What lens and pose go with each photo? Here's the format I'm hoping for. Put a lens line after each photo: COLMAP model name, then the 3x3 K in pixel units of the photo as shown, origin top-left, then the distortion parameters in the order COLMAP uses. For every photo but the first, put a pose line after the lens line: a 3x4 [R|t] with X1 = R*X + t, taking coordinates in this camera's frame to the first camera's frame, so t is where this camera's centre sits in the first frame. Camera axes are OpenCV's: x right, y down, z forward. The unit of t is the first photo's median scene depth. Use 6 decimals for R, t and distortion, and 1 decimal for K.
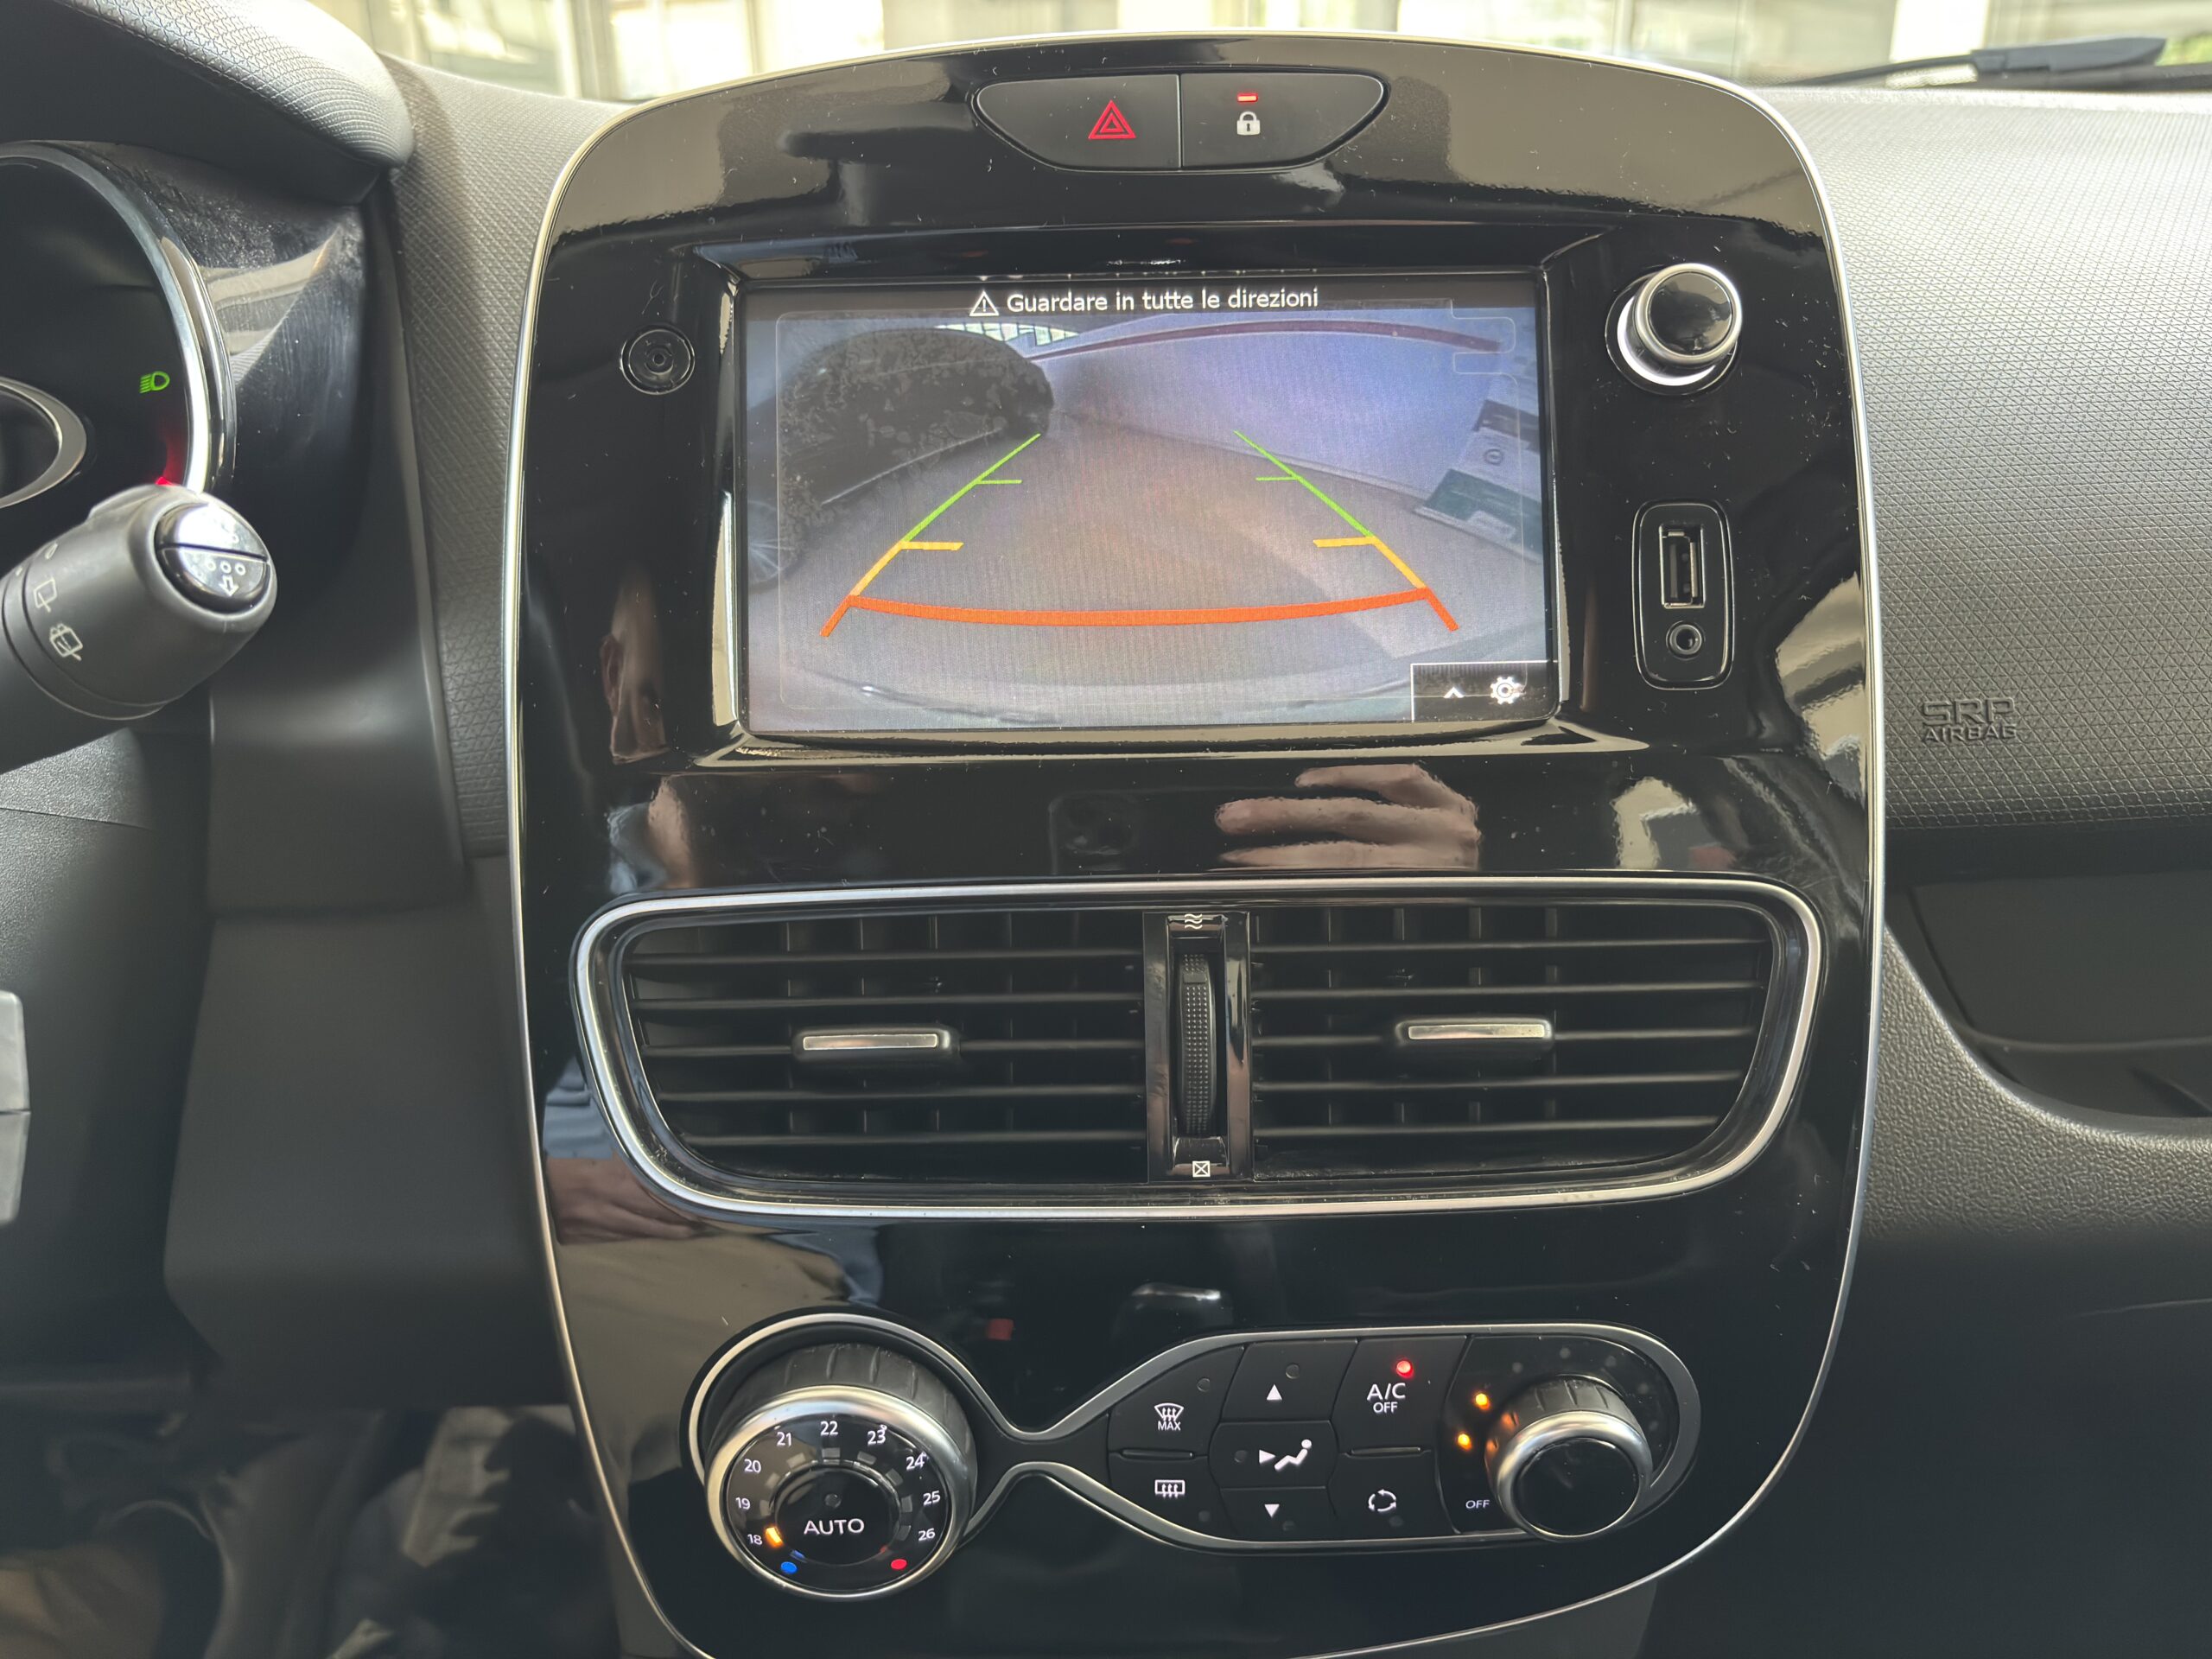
lens RADIAL K [[1685.9, 0, 1104.1], [0, 1685.9, 839.8], [0, 0, 1]] dist [0.041247, -0.039486]
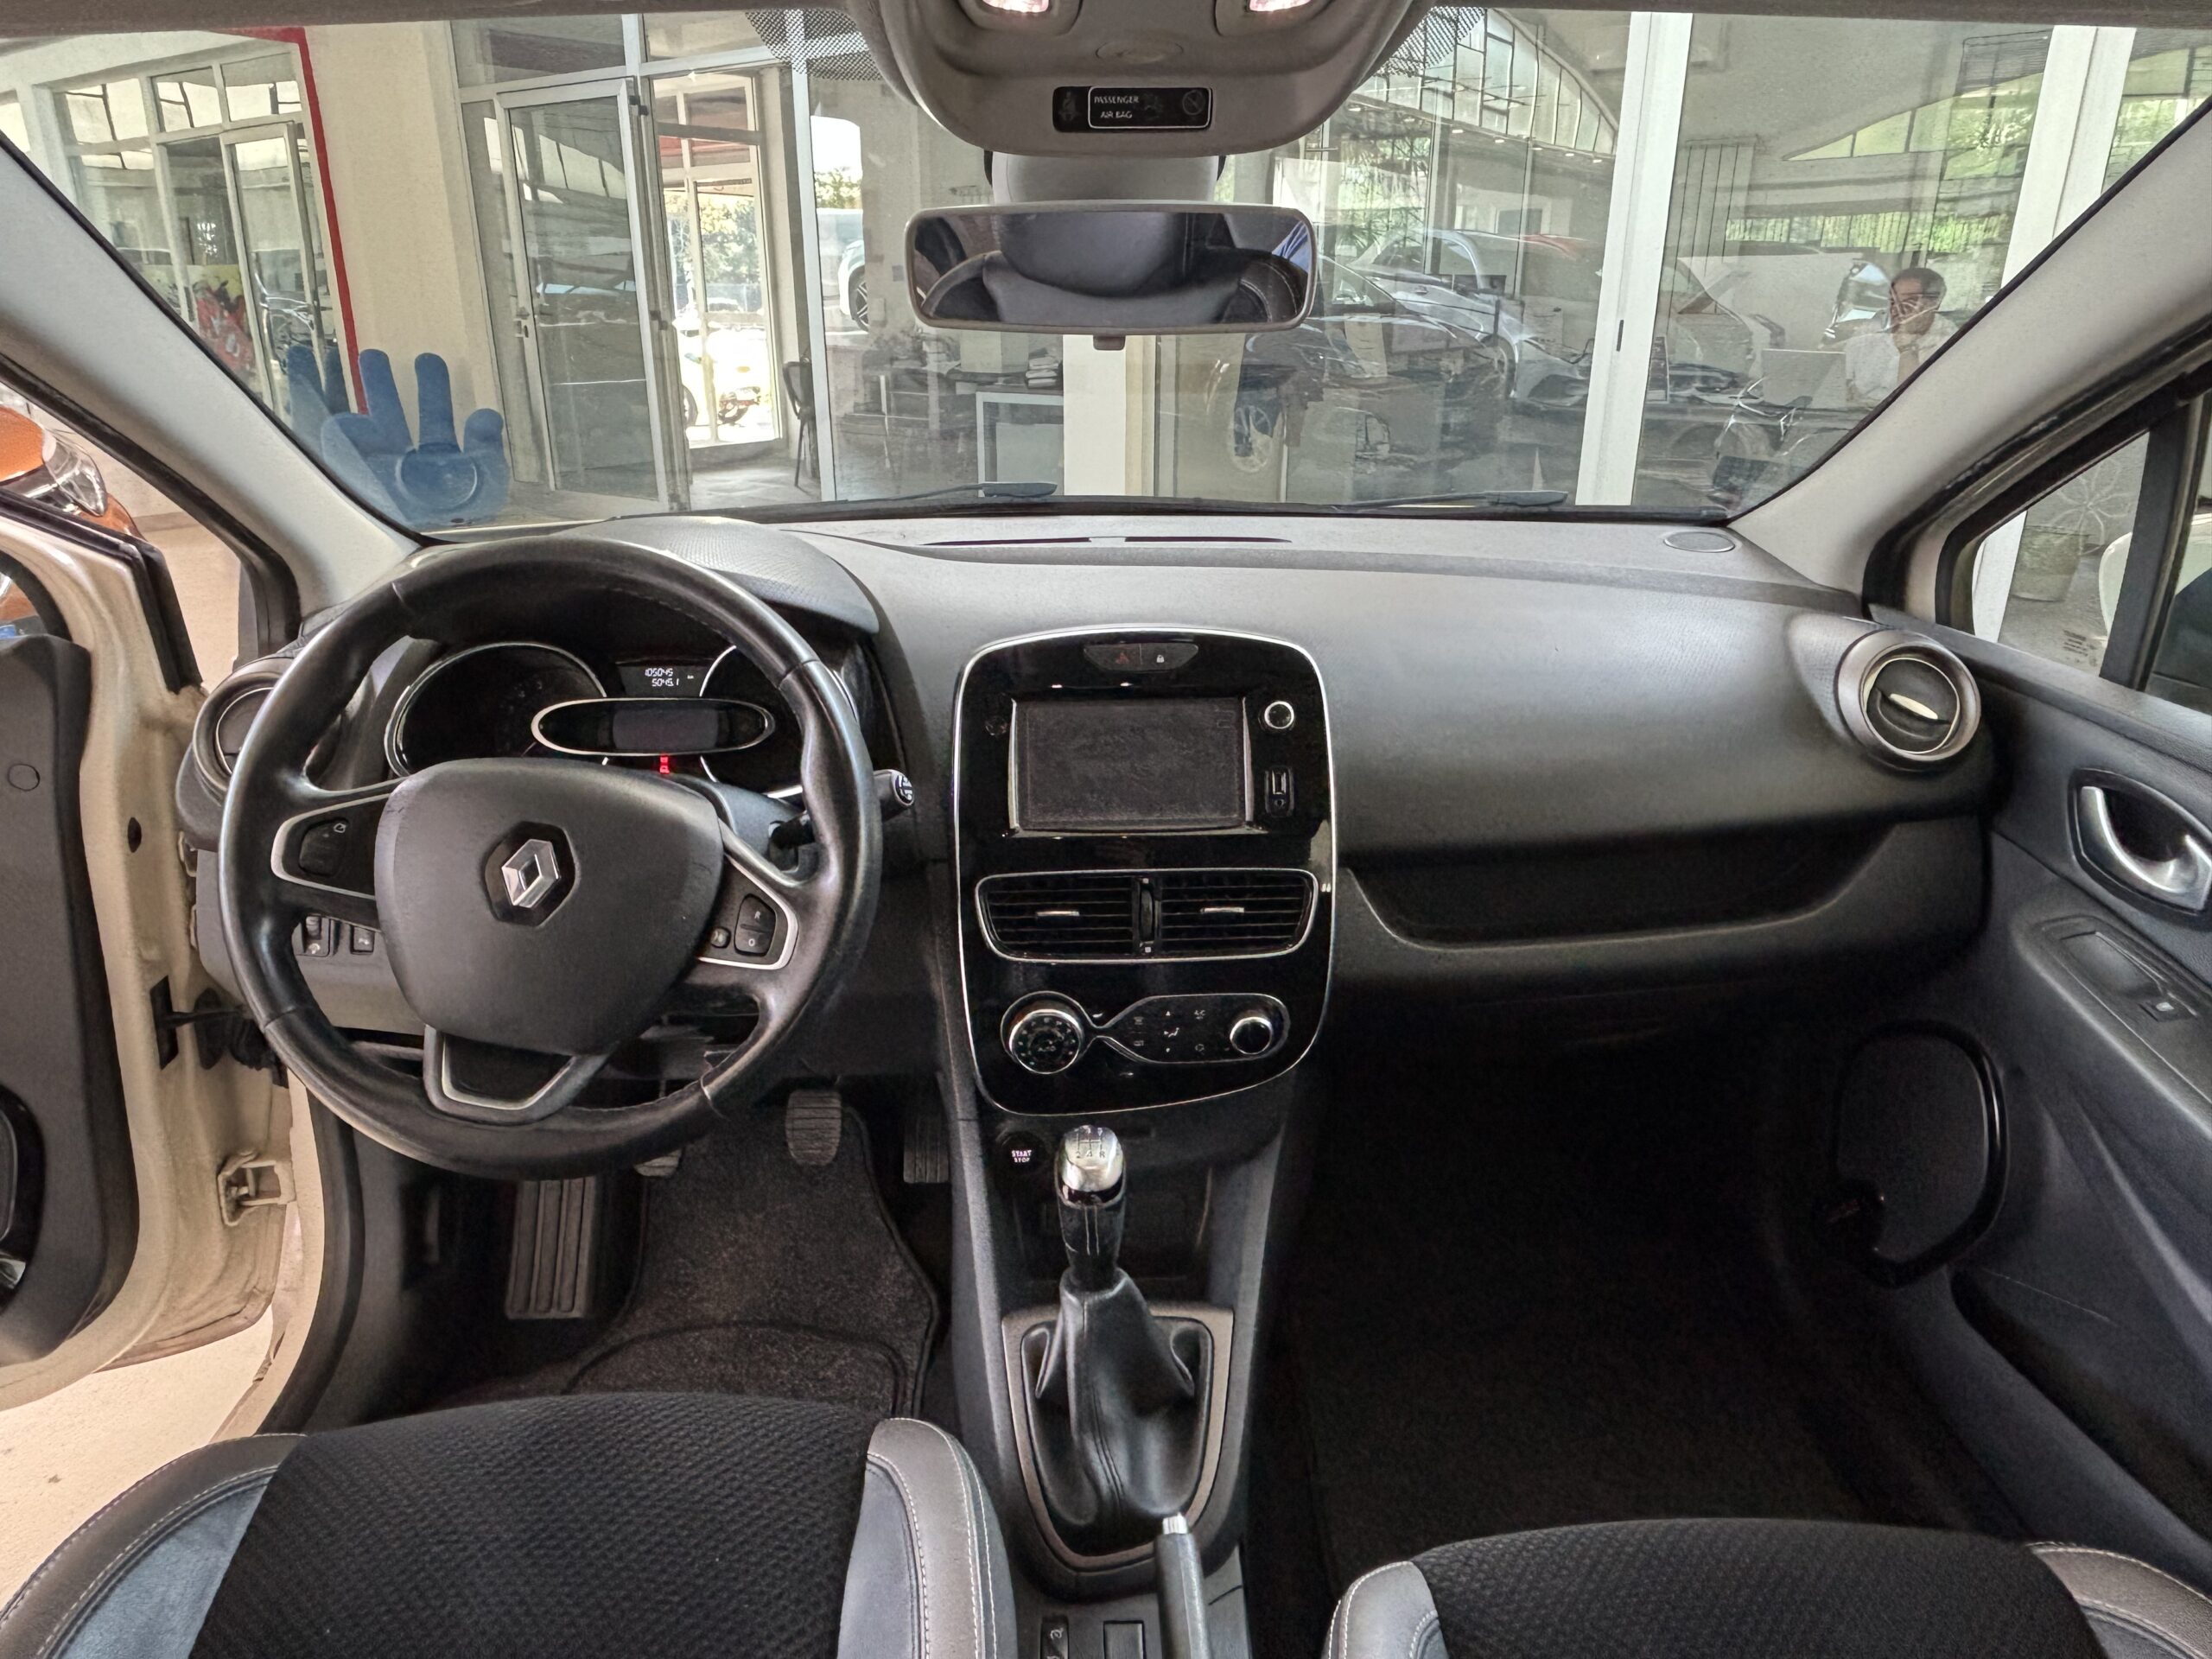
lens RADIAL K [[1436.5, 0, 1107.8], [0, 1436.5, 814.1], [0, 0, 1]] dist [0.017586, -0.013624]
pose [[0.998855, -0.001300, 0.047833, -0.171358], [0.002213, 0.999816, -0.019046, -0.034587], [-0.047799, 0.019130, 0.998674, -2.028176]]
